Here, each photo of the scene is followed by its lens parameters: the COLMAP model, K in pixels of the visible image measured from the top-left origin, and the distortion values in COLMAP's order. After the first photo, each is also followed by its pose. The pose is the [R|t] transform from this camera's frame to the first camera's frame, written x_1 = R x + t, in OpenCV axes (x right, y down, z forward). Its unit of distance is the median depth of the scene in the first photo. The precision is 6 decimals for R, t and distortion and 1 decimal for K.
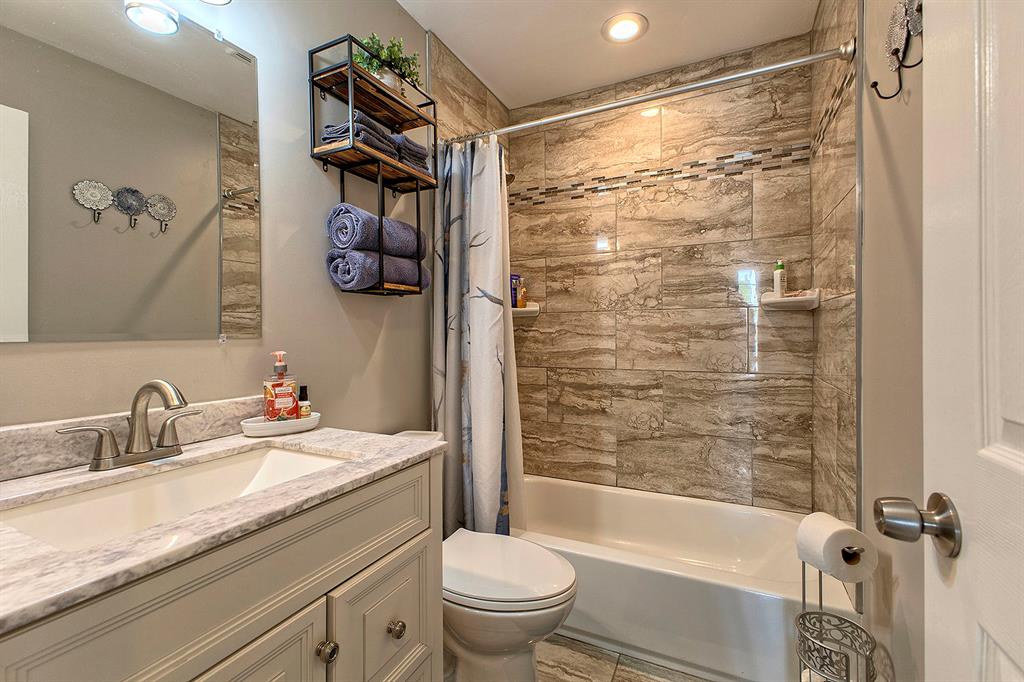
lens RADIAL K [[444.4, 0, 510.8], [0, 444.4, 337.7], [0, 0, 1]] dist [-0.002689, -0.000273]
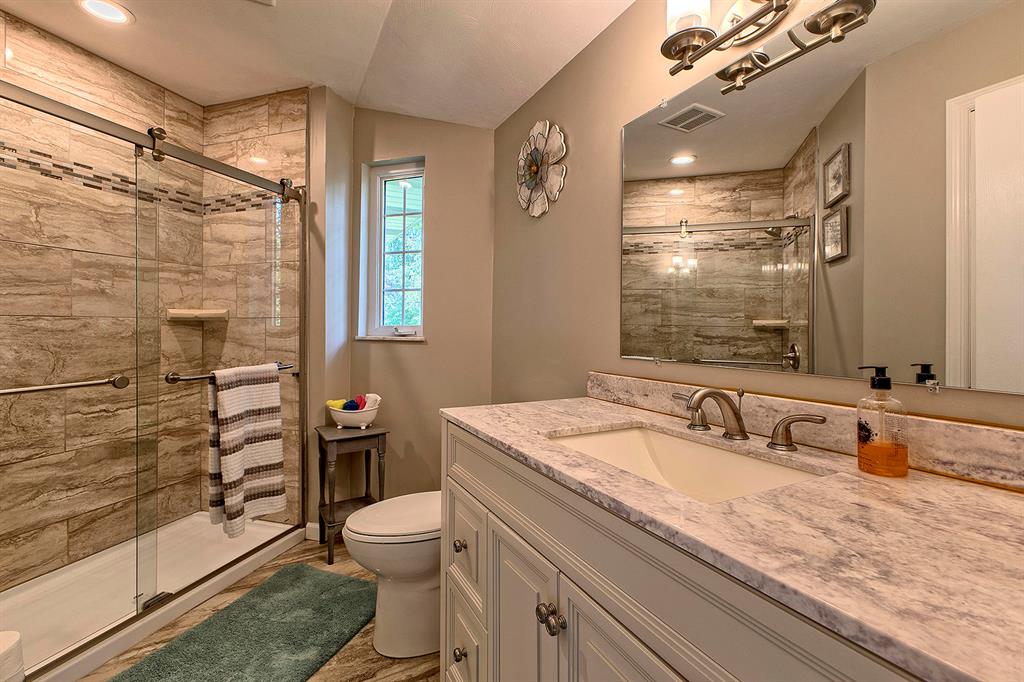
lens RADIAL K [[444.4, 0, 511.2], [0, 444.4, 333.7], [0, 0, 1]] dist [-0.002689, -0.000273]
pose [[-0.603624, 0.004371, -0.797257, 0.376575], [-0.004461, 0.999951, 0.008860, 0.029426], [0.797257, 0.008905, -0.603574, 1.487367]]
